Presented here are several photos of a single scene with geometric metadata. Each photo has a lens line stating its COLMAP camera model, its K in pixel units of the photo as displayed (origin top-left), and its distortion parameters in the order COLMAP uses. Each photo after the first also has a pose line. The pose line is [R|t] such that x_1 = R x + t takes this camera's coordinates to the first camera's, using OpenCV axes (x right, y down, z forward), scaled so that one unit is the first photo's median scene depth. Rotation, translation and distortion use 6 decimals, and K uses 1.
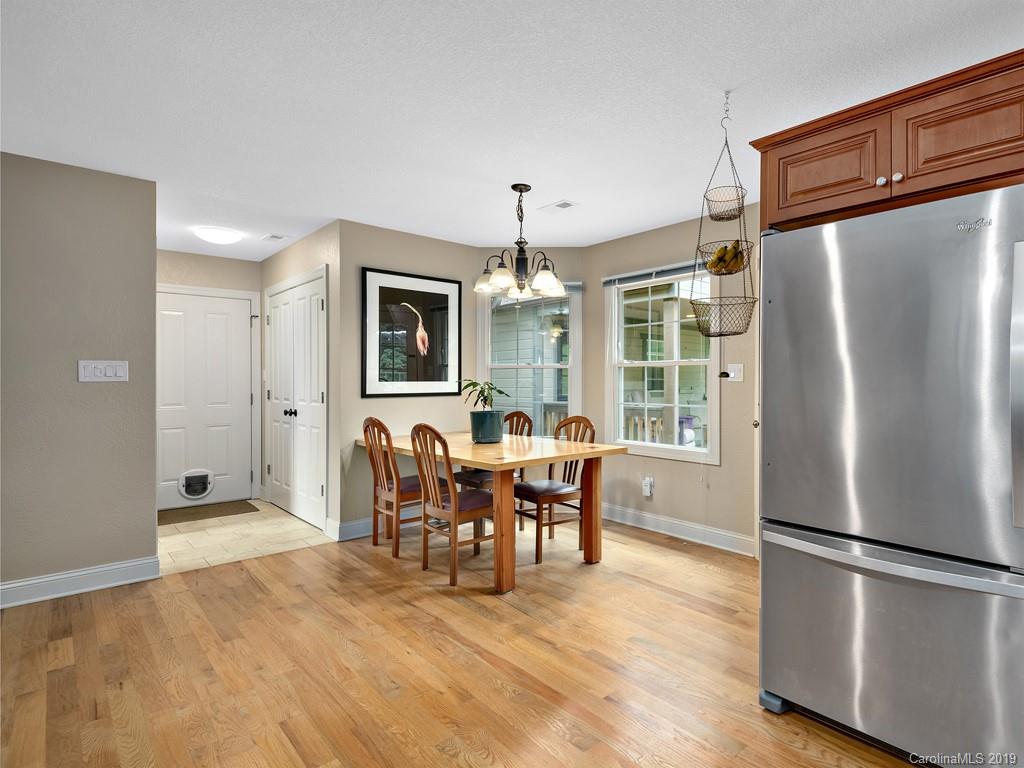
lens RADIAL K [[525.3, 0, 510.3], [0, 525.3, 383.9], [0, 0, 1]] dist [0.021948, -0.011766]
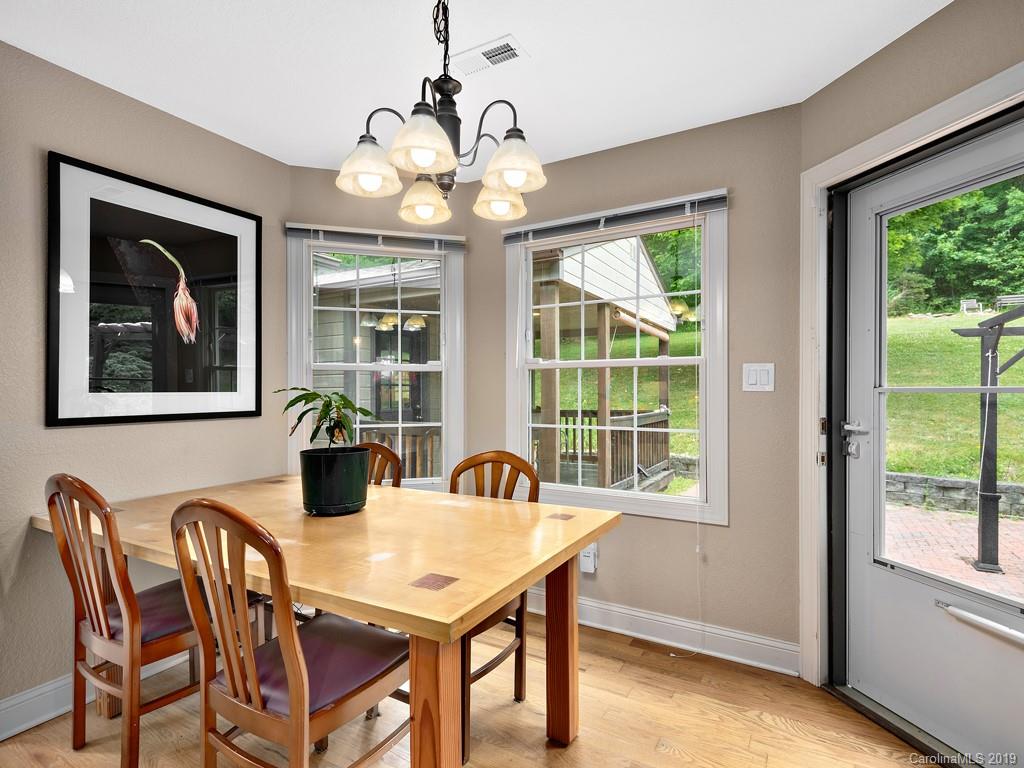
lens RADIAL K [[609.8, 0, 514.1], [0, 609.8, 392.3], [0, 0, 1]] dist [-0.001335, -0.005064]
pose [[0.940112, -0.000186, 0.340867, -0.078032], [0.001682, 0.999990, -0.004096, -0.001084], [-0.340862, 0.004424, 0.940103, 0.364759]]
